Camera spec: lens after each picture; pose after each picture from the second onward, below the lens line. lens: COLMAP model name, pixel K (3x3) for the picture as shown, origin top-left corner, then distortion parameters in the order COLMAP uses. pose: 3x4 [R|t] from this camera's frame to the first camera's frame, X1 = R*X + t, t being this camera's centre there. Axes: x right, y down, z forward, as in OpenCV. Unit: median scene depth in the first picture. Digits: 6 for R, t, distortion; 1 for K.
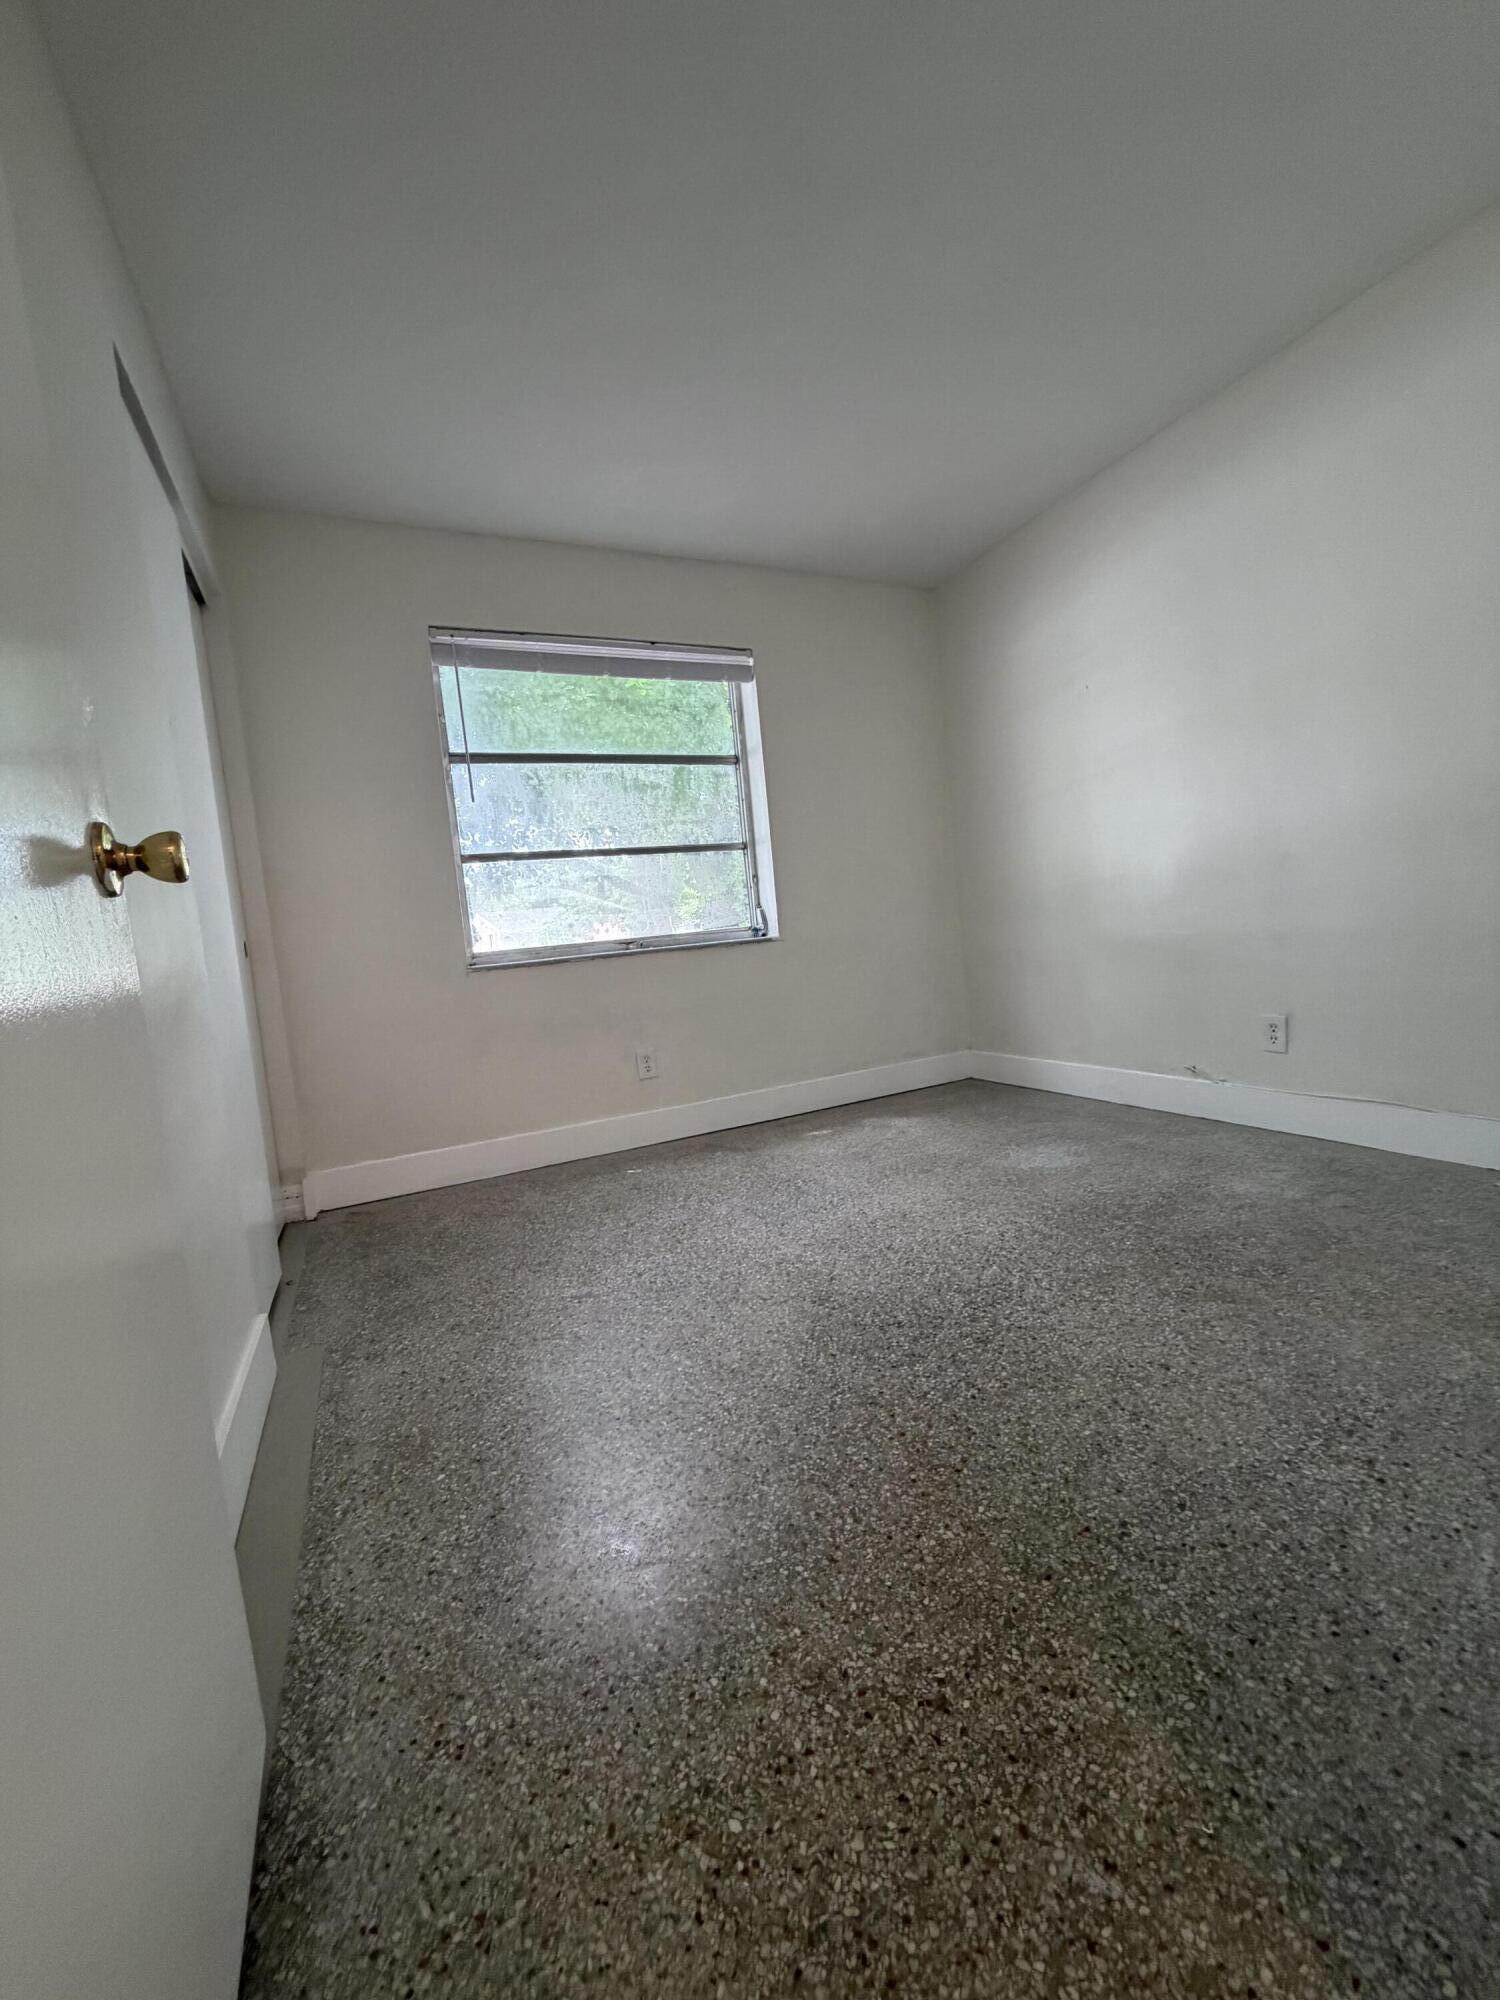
lens RADIAL K [[795.6, 0, 748.6], [0, 795.6, 994.7], [0, 0, 1]] dist [0.000544, 0.000194]
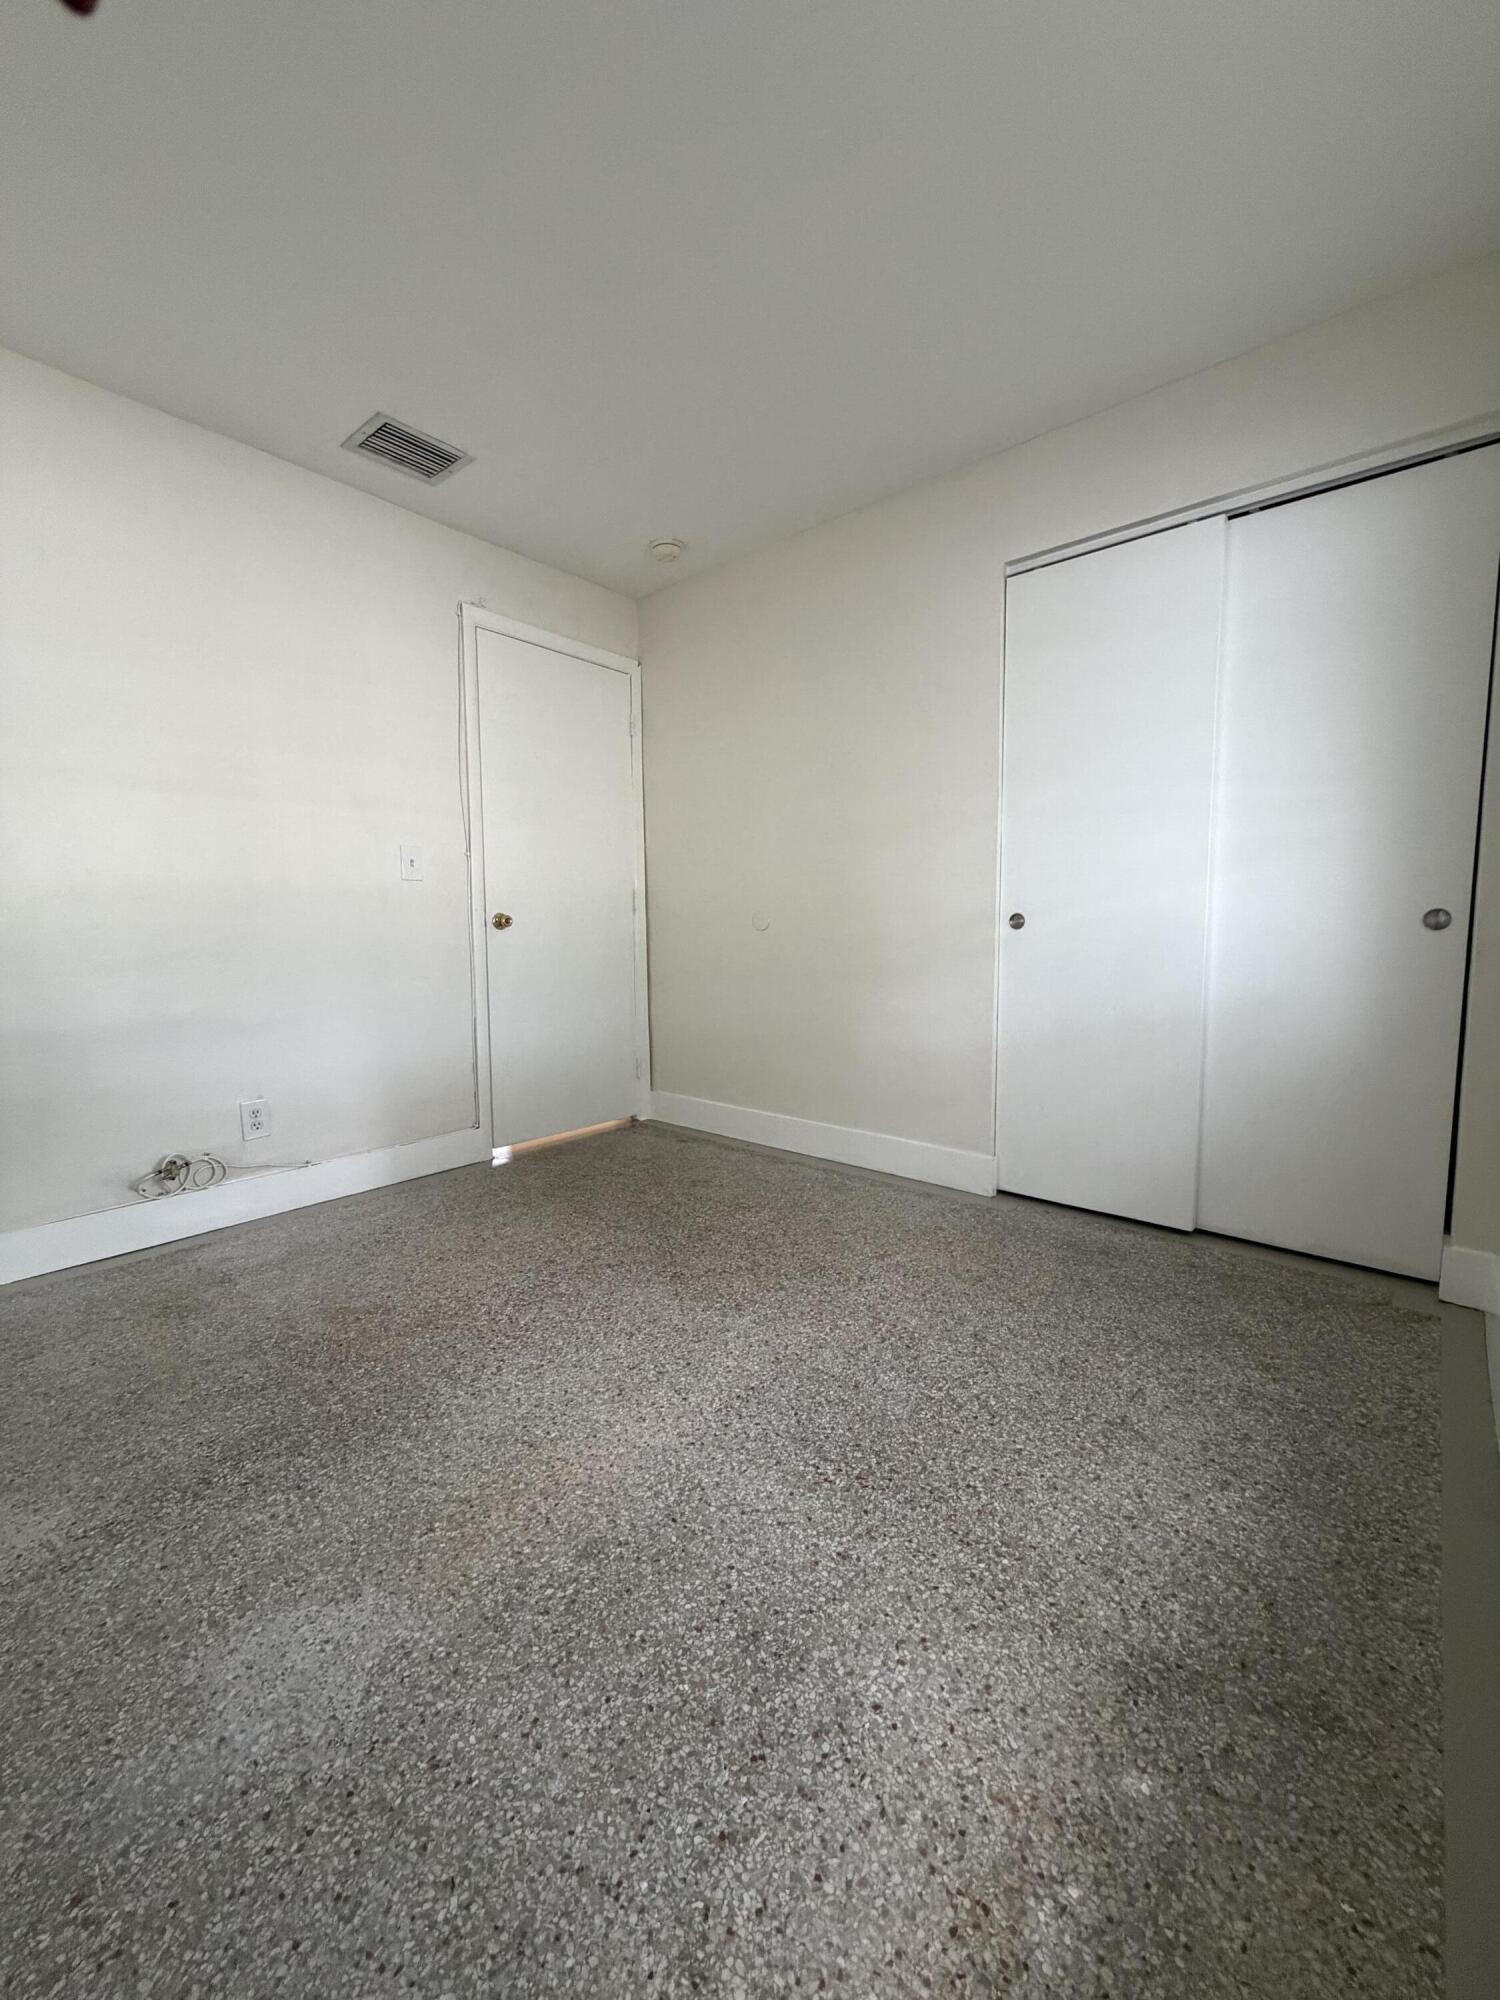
lens RADIAL K [[795.6, 0, 748.6], [0, 795.6, 994.7], [0, 0, 1]] dist [0.000544, 0.000194]
pose [[-0.908181, 0.141874, -0.393800, 0.369689], [0.065171, 0.977260, 0.201779, -0.241715], [0.413473, 0.157588, -0.896776, 1.874373]]
